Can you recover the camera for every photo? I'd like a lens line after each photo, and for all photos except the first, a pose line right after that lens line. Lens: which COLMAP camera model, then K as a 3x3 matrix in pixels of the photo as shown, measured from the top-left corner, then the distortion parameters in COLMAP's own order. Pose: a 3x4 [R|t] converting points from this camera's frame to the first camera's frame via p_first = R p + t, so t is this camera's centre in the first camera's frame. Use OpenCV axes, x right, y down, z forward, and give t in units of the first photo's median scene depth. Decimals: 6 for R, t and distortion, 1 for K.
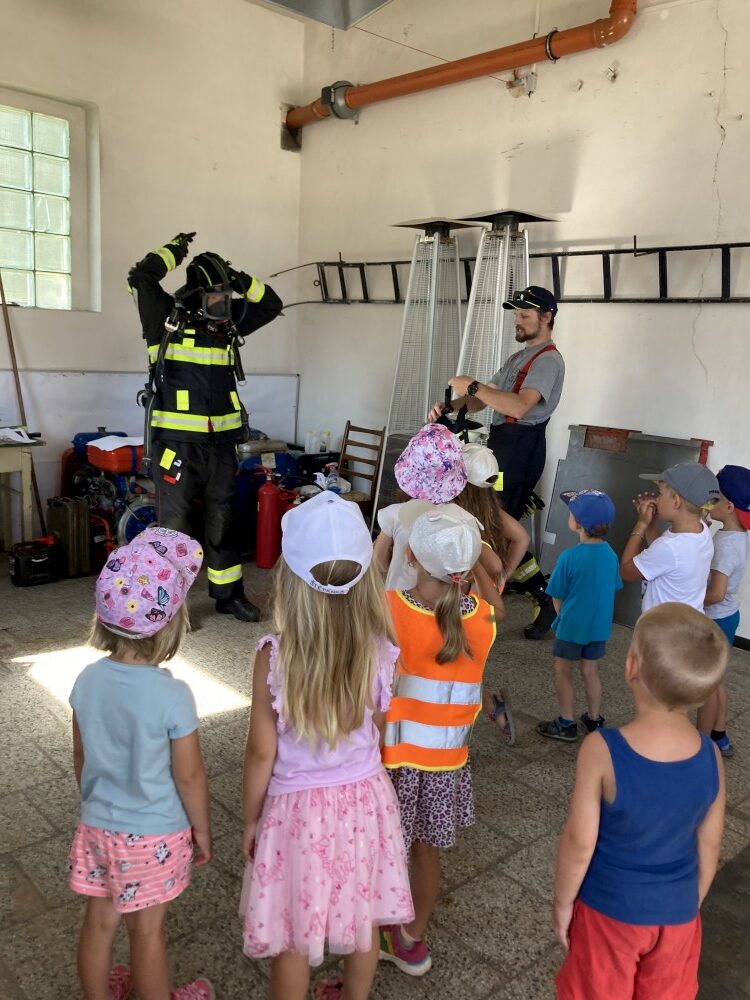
lens RADIAL K [[816.0, 0, 375.0], [0, 816.0, 500.0], [0, 0, 1]] dist [0.005415, 0.009641]
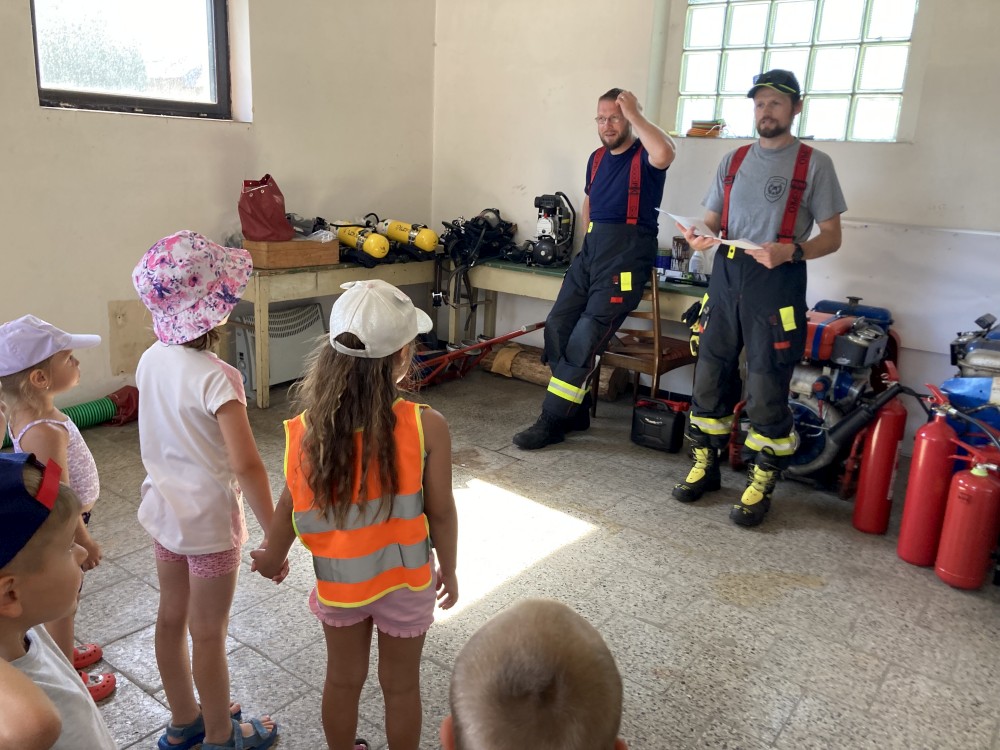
lens RADIAL K [[828.9, 0, 500.0], [0, 828.9, 375.0], [0, 0, 1]] dist [0.002251, 0.007096]
pose [[0.184837, 0.212999, -0.959410, 0.378441], [-0.216335, 0.961103, 0.171697, -0.085592], [0.958663, 0.175818, 0.223726, 0.562694]]
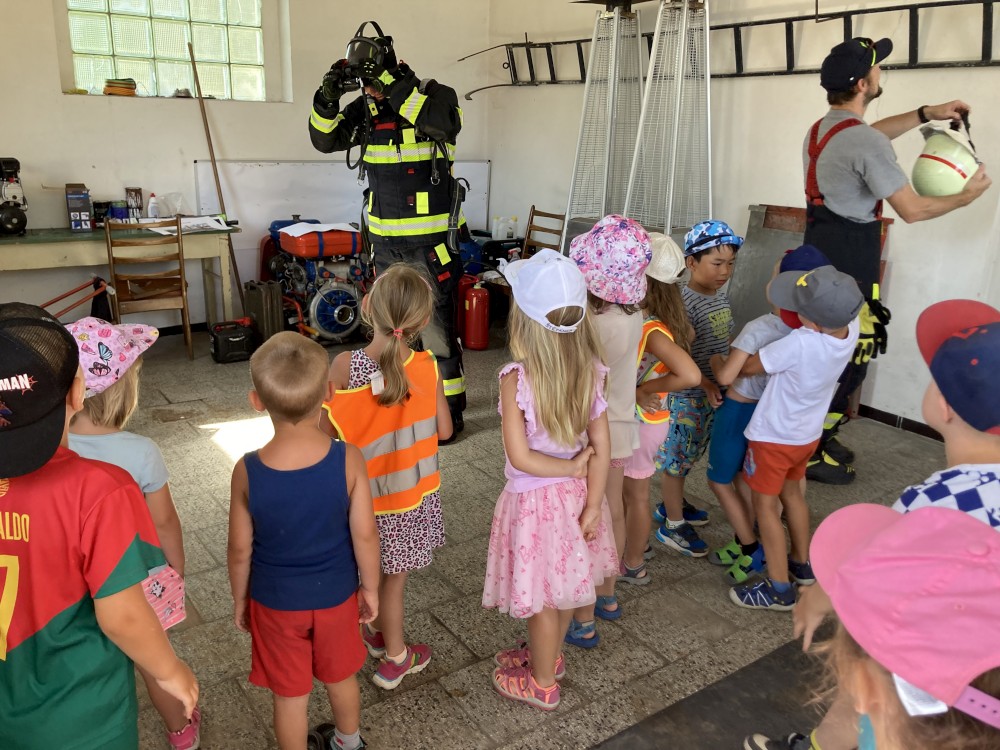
lens RADIAL K [[816.0, 0, 500.0], [0, 816.0, 375.0], [0, 0, 1]] dist [0.005415, 0.009641]
pose [[0.991711, 0.010322, -0.128074, 0.067209], [0.002684, 0.994887, 0.100961, 0.011147], [0.128461, -0.100468, 0.986612, -0.025701]]
